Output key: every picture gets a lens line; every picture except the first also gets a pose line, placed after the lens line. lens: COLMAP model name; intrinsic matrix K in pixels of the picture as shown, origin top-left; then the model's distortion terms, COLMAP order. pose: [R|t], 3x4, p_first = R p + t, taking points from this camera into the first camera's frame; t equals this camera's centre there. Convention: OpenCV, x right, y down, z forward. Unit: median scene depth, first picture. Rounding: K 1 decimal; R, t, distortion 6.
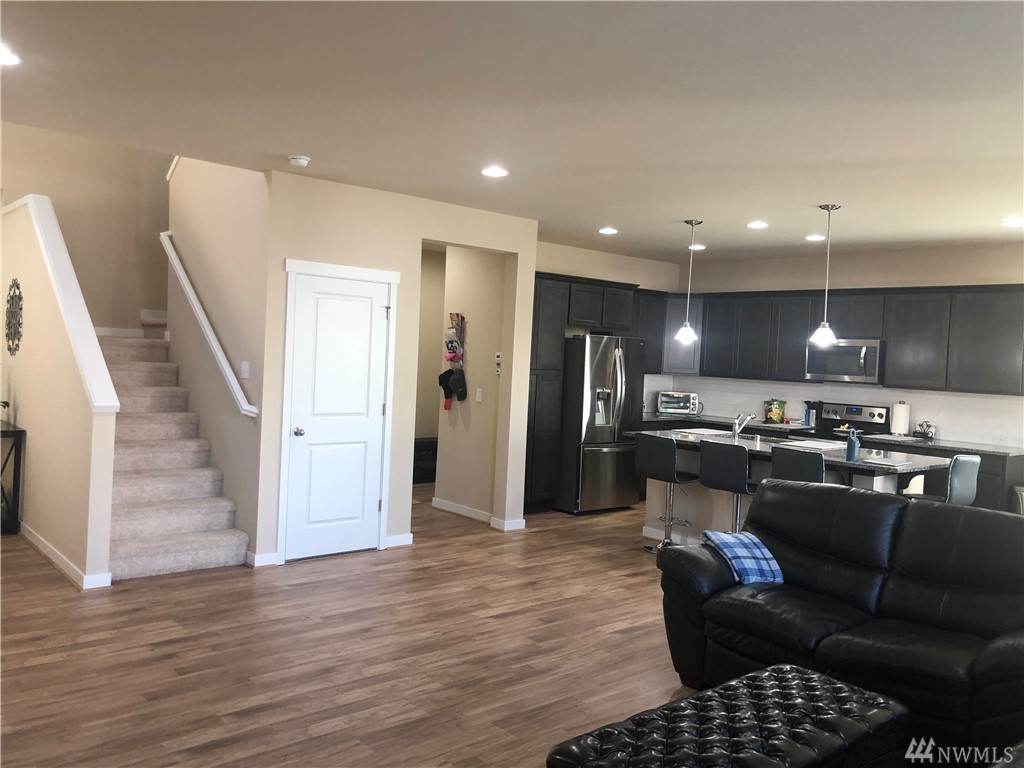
lens RADIAL K [[835.3, 0, 507.8], [0, 835.3, 381.9], [0, 0, 1]] dist [0.052692, -0.070692]
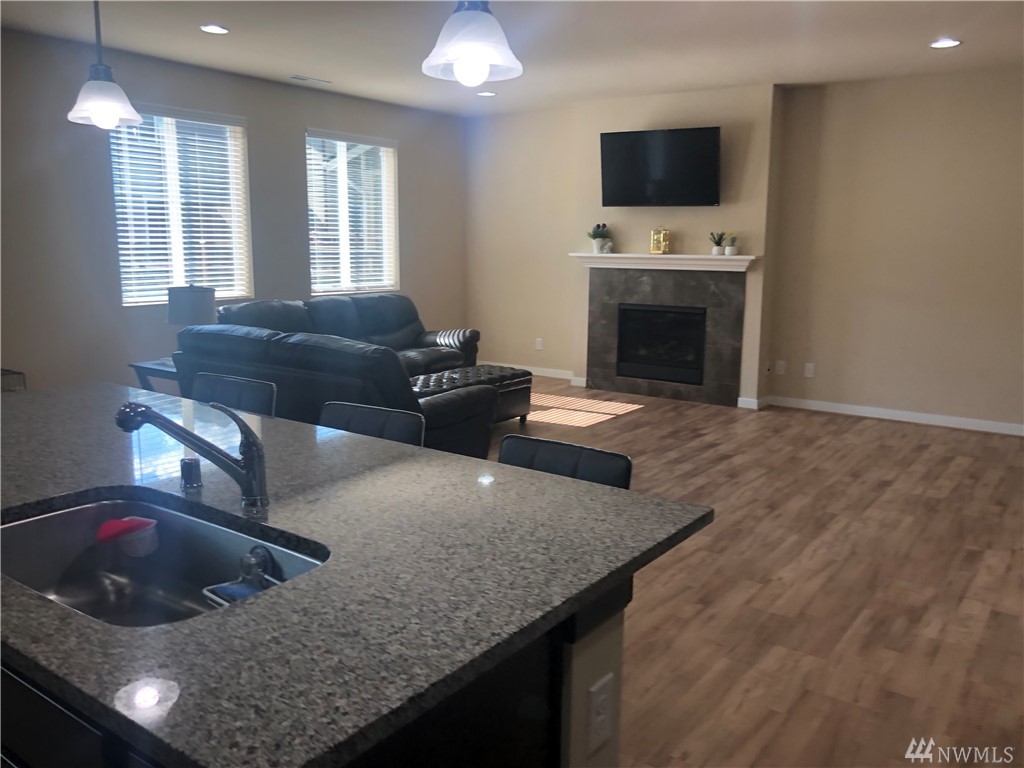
lens RADIAL K [[835.3, 0, 509.7], [0, 835.3, 378.4], [0, 0, 1]] dist [0.052692, -0.070692]
pose [[-0.969295, -0.020112, -0.245077, 0.352875], [-0.065923, 0.981420, 0.180190, -0.017287], [0.236900, 0.190813, -0.952612, 1.685255]]
